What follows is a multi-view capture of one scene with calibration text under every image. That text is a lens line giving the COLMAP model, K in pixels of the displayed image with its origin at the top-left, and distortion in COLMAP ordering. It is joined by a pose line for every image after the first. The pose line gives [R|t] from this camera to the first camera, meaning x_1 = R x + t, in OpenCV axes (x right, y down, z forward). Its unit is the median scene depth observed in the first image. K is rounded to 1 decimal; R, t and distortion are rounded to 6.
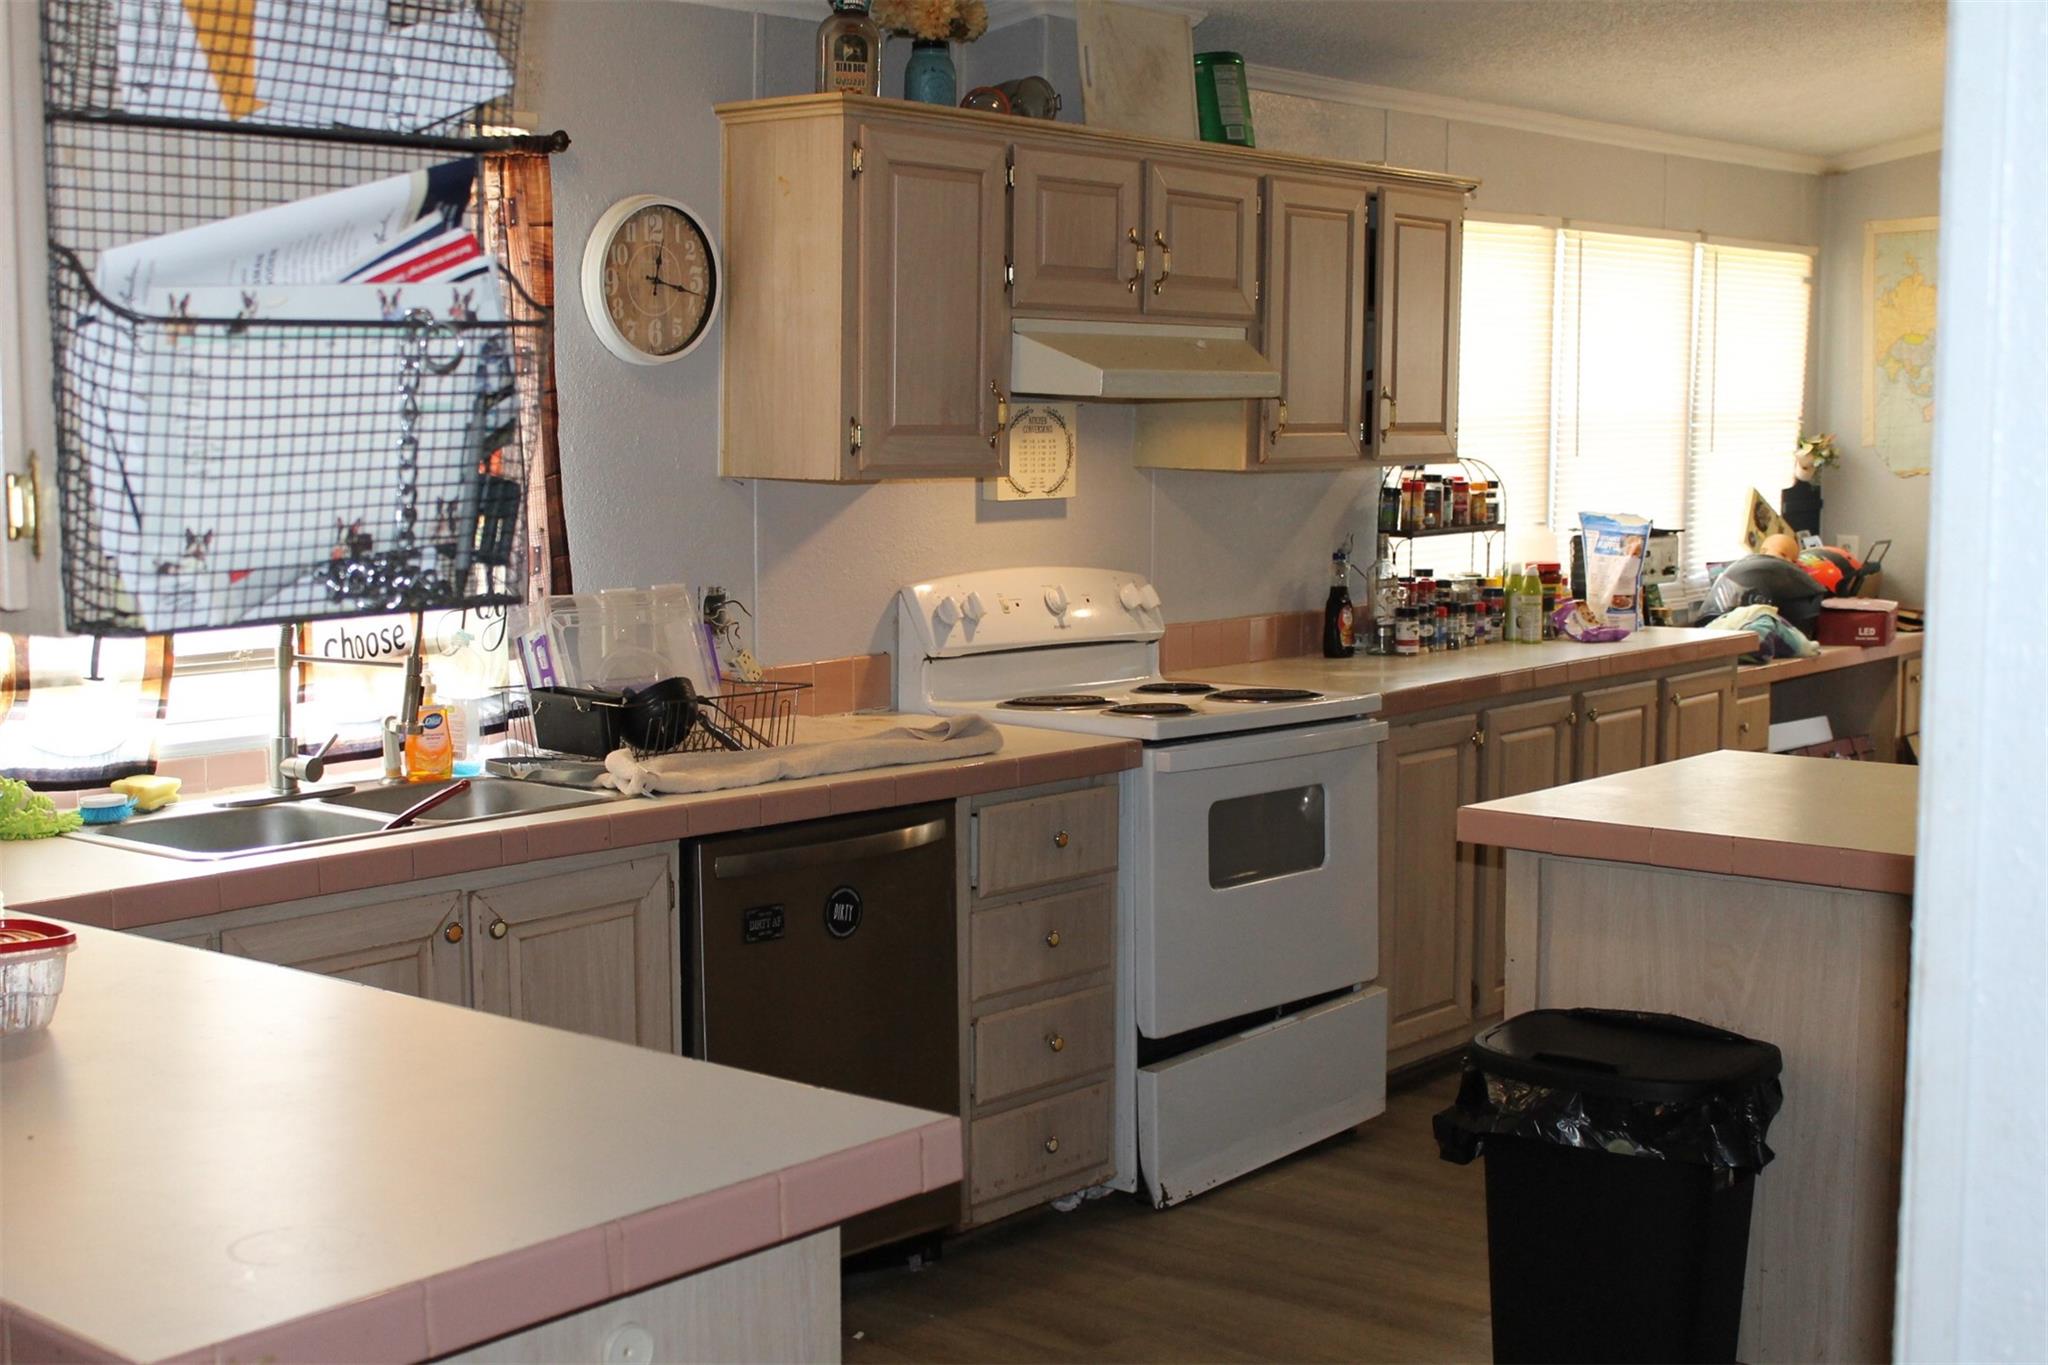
lens RADIAL K [[2543.9, 0, 1023.1], [0, 2543.9, 680.1], [0, 0, 1]] dist [-0.036239, 0.000000]
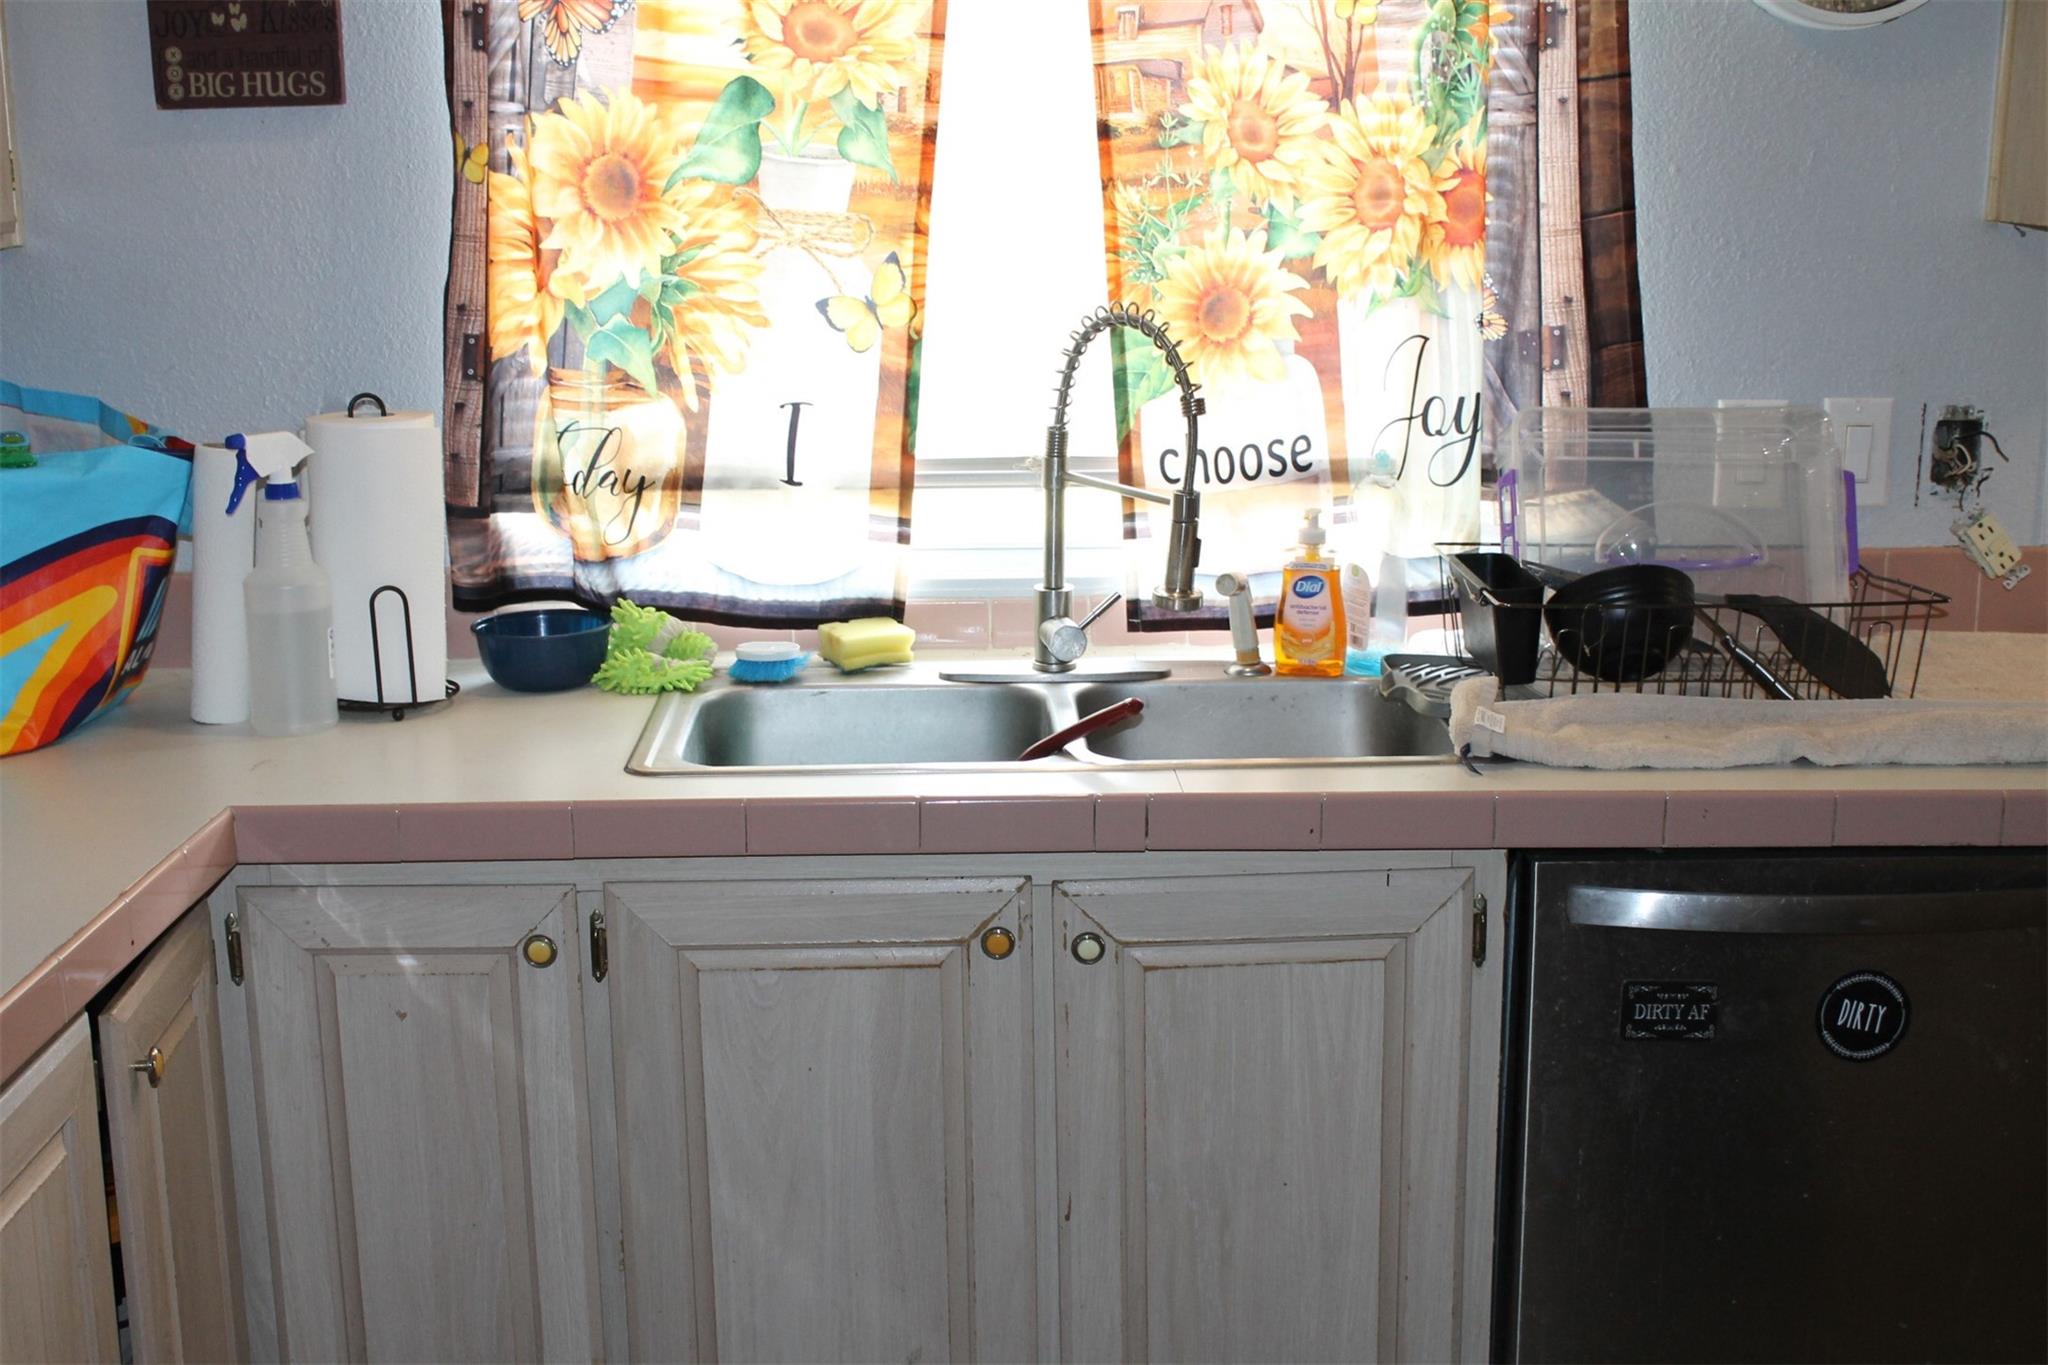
lens RADIAL K [[2543.9, 0, 1026.6], [0, 2543.9, 691.4], [0, 0, 1]] dist [-0.036239, 0.000000]
pose [[0.686047, 0.153695, -0.711138, 0.200319], [-0.072260, 0.986994, 0.143604, -0.048848], [0.723960, -0.047132, 0.688230, 0.516478]]
